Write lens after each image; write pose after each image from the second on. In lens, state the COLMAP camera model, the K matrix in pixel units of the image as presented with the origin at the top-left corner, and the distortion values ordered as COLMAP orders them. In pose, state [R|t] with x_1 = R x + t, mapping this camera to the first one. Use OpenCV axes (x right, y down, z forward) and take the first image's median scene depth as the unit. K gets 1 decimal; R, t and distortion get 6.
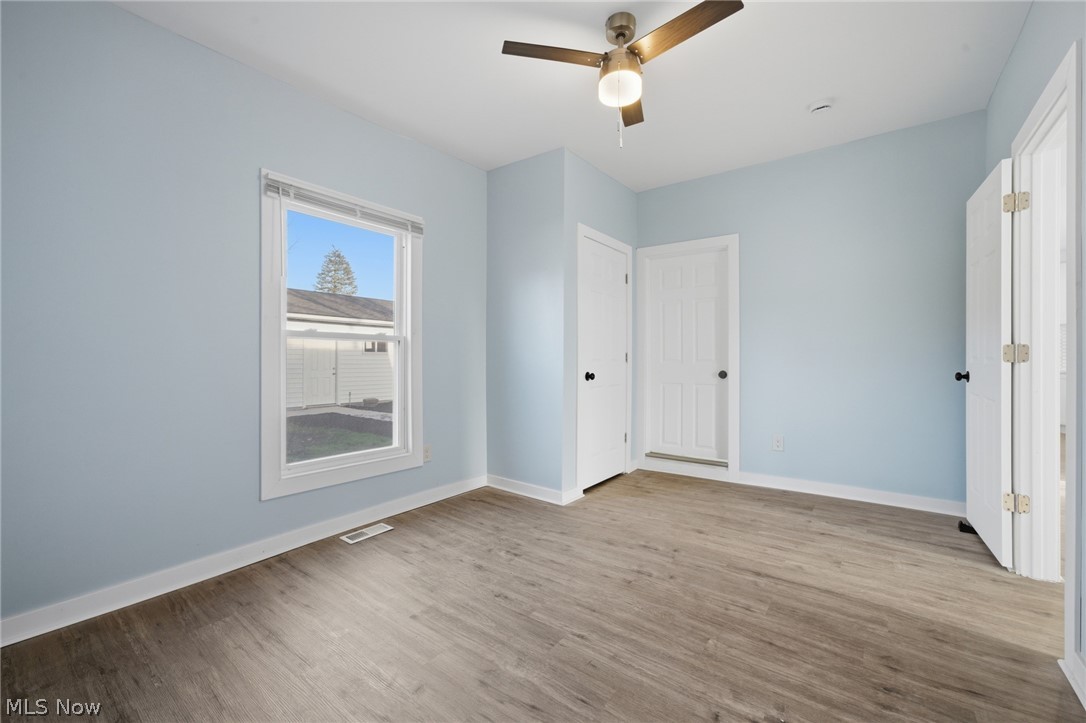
lens RADIAL K [[445.0, 0, 548.8], [0, 445.0, 358.7], [0, 0, 1]] dist [-0.008302, 0.002276]
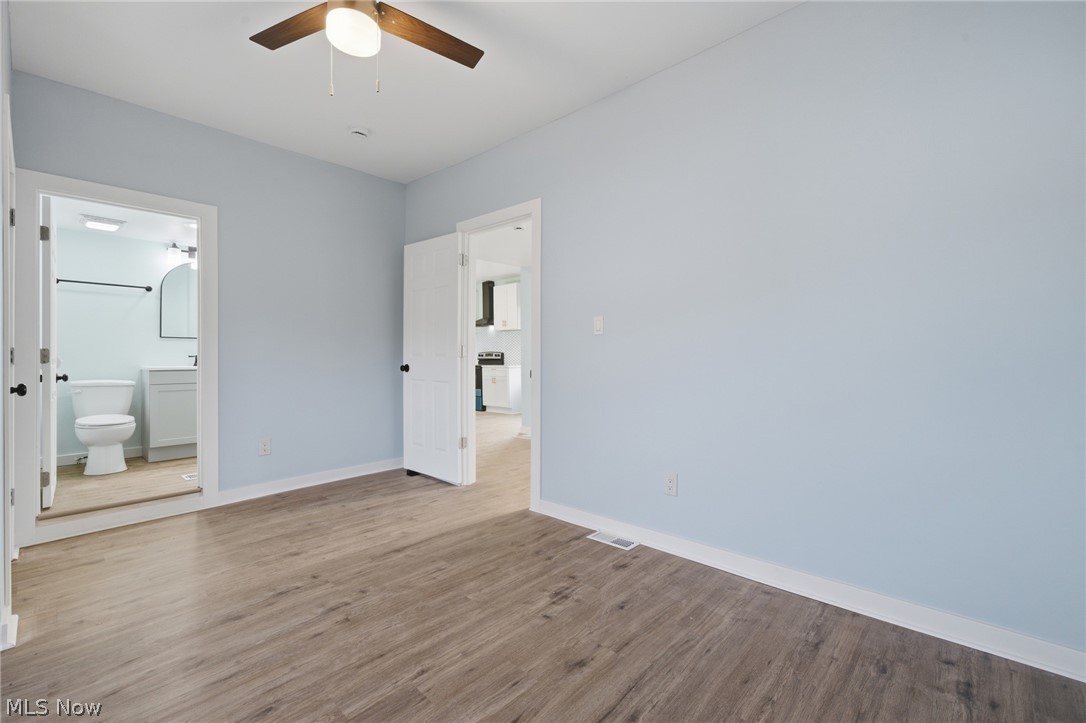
lens RADIAL K [[457.3, 0, 543.9], [0, 457.3, 358.9], [0, 0, 1]] dist [0.000685, 0.000394]
pose [[0.109169, -0.005595, 0.994007, -0.580769], [0.004107, 0.999978, 0.005178, 0.004869], [-0.994015, 0.003517, 0.109190, 0.485582]]
